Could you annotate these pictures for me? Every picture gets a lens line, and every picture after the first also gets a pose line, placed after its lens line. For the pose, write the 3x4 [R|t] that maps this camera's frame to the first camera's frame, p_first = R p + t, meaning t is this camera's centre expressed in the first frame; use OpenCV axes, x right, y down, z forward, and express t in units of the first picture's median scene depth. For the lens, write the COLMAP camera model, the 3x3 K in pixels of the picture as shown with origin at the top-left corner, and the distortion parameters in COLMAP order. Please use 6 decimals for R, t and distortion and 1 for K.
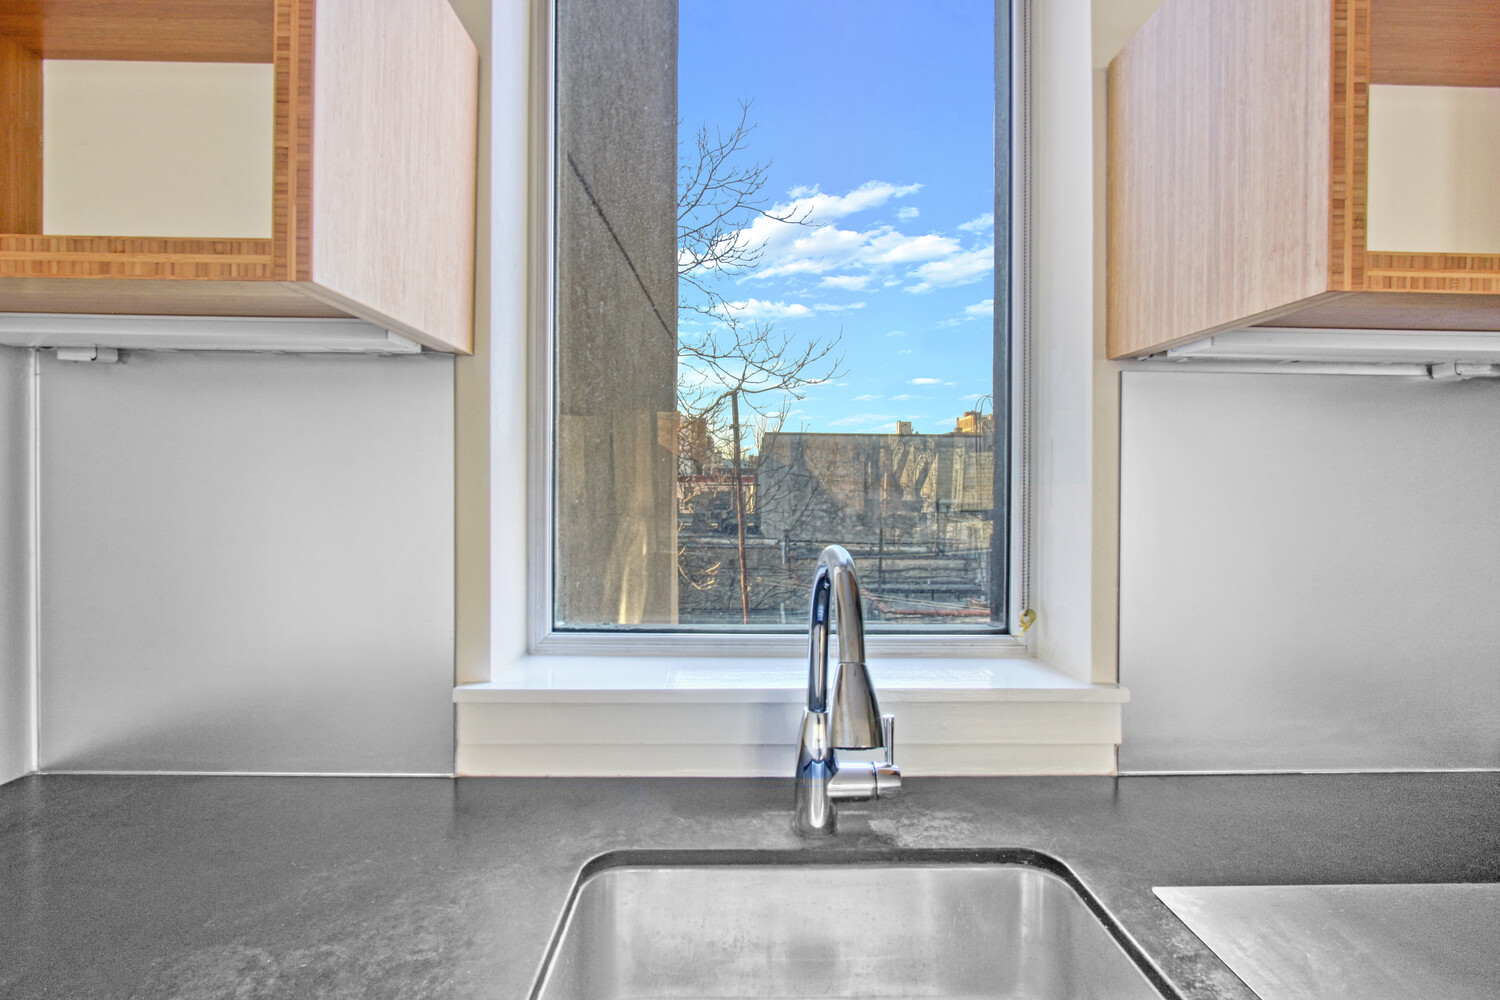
lens RADIAL K [[697.9, 0, 746.4], [0, 697.9, 488.2], [0, 0, 1]] dist [-0.003588, -0.000611]
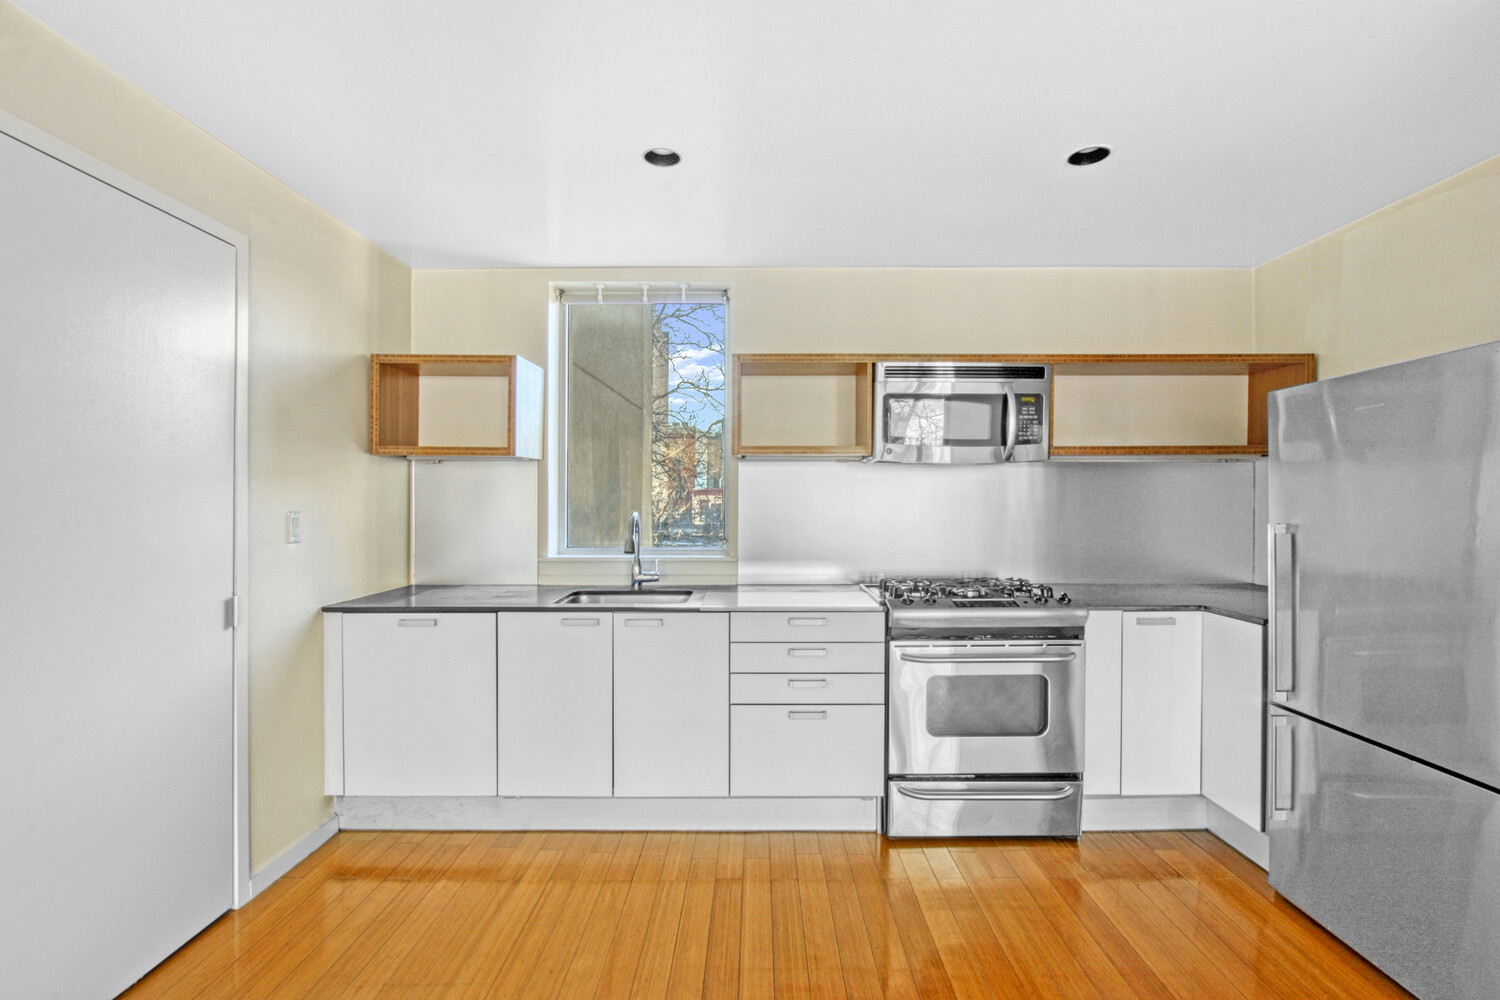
lens RADIAL K [[703.1, 0, 750.0], [0, 703.1, 500.0], [0, 0, 1]] dist [-0.006851, -0.000557]
pose [[0.999535, -0.009007, -0.029136, 0.967433], [0.008998, 0.999959, -0.000440, 0.020221], [0.029139, 0.000178, 0.999575, -3.237557]]
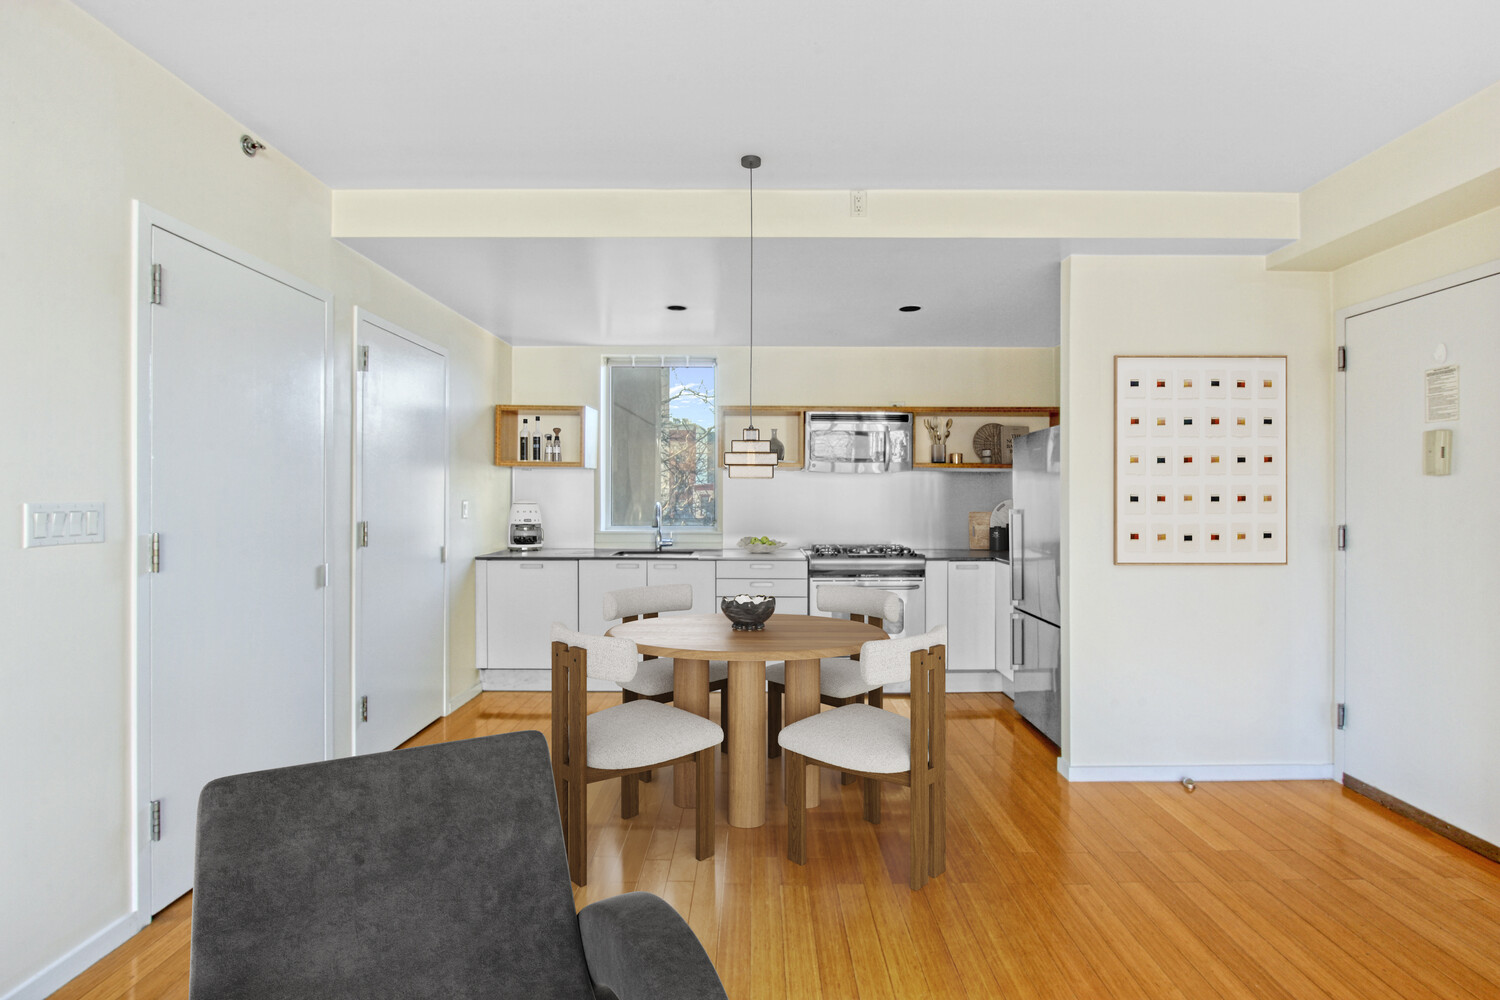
lens RADIAL K [[689.4, 0, 753.7], [0, 689.4, 491.6], [0, 0, 1]] dist [-0.020491, 0.000294]
pose [[0.999704, -0.007076, -0.023290, 1.240378], [0.006959, 0.999963, -0.005075, 0.024974], [0.023325, 0.004911, 0.999716, -5.733612]]
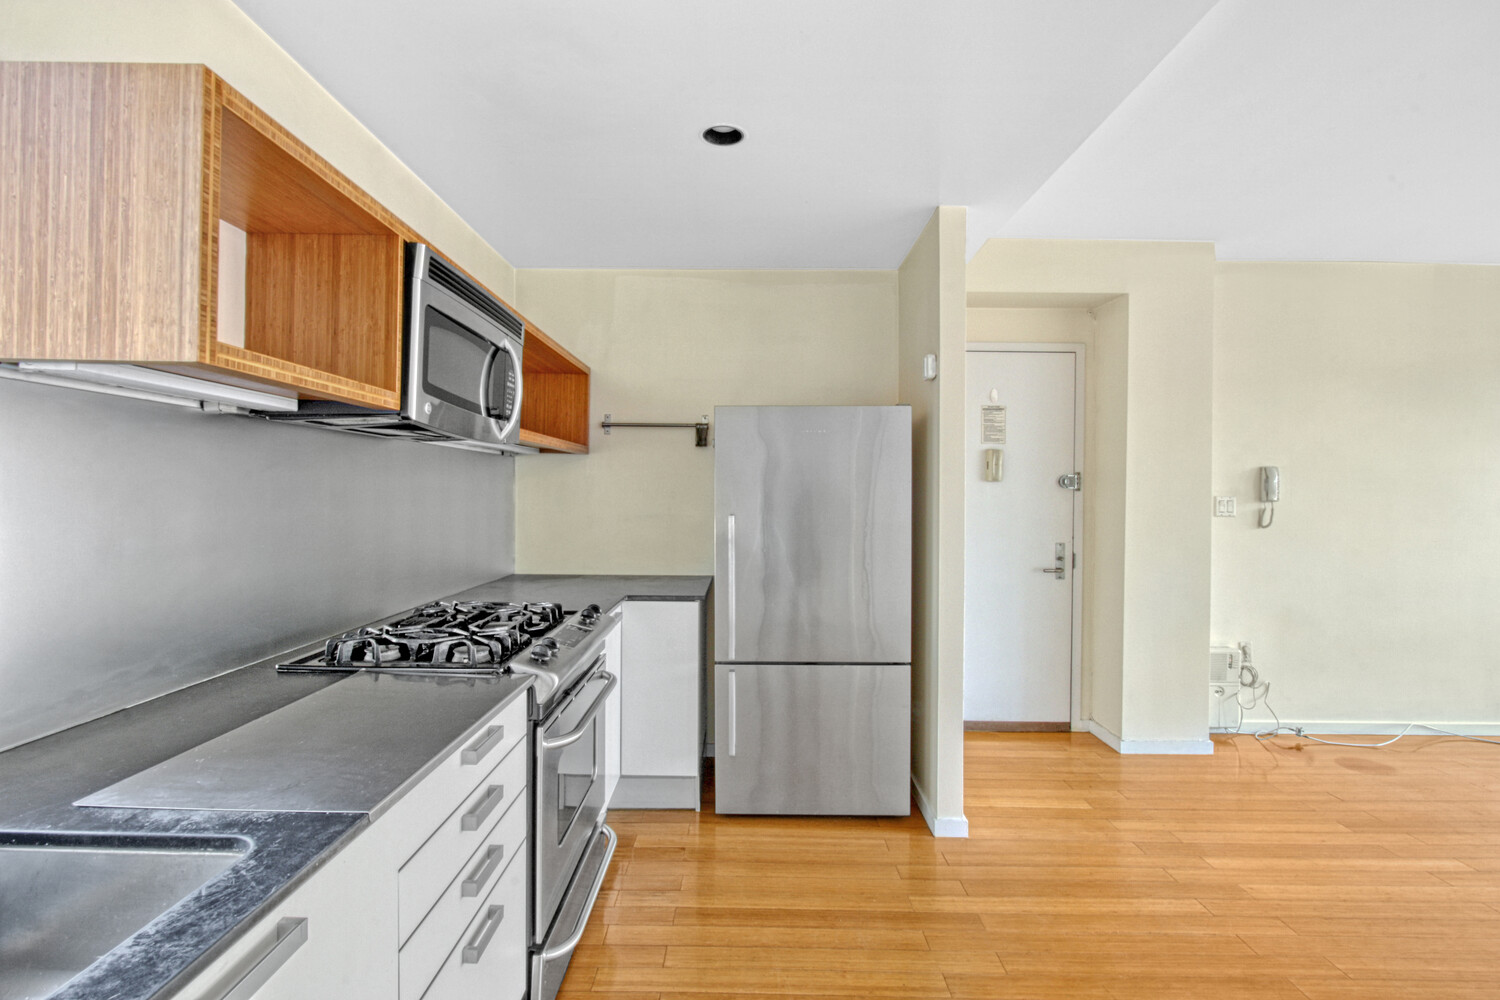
lens RADIAL K [[703.1, 0, 750.0], [0, 703.1, 500.0], [0, 0, 1]] dist [-0.006851, -0.000557]
pose [[0.030441, -0.018092, 0.999373, -0.618298], [-0.003692, 0.999827, 0.018213, -0.003652], [-0.999530, -0.004244, 0.030369, -0.257385]]
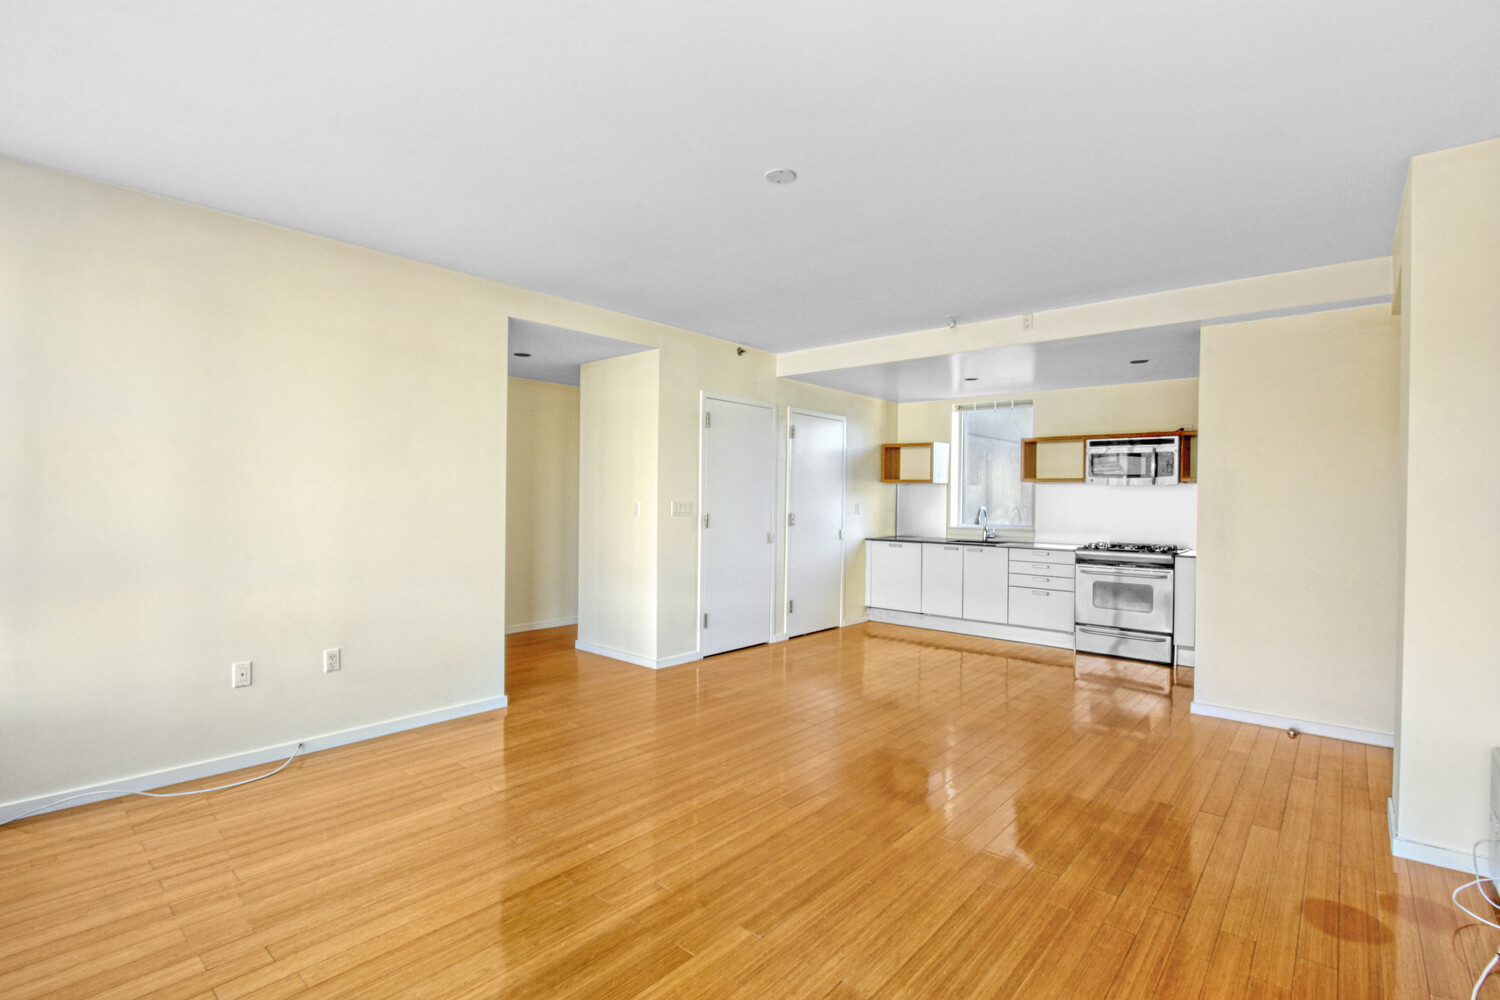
lens RADIAL K [[684.4, 0, 767.4], [0, 684.4, 495.3], [0, 0, 1]] dist [-0.002268, 0.000195]
pose [[0.747495, -0.002809, -0.664261, 4.352656], [-0.005012, 0.999939, -0.009868, 0.035798], [0.664248, 0.010705, 0.747435, -8.302981]]
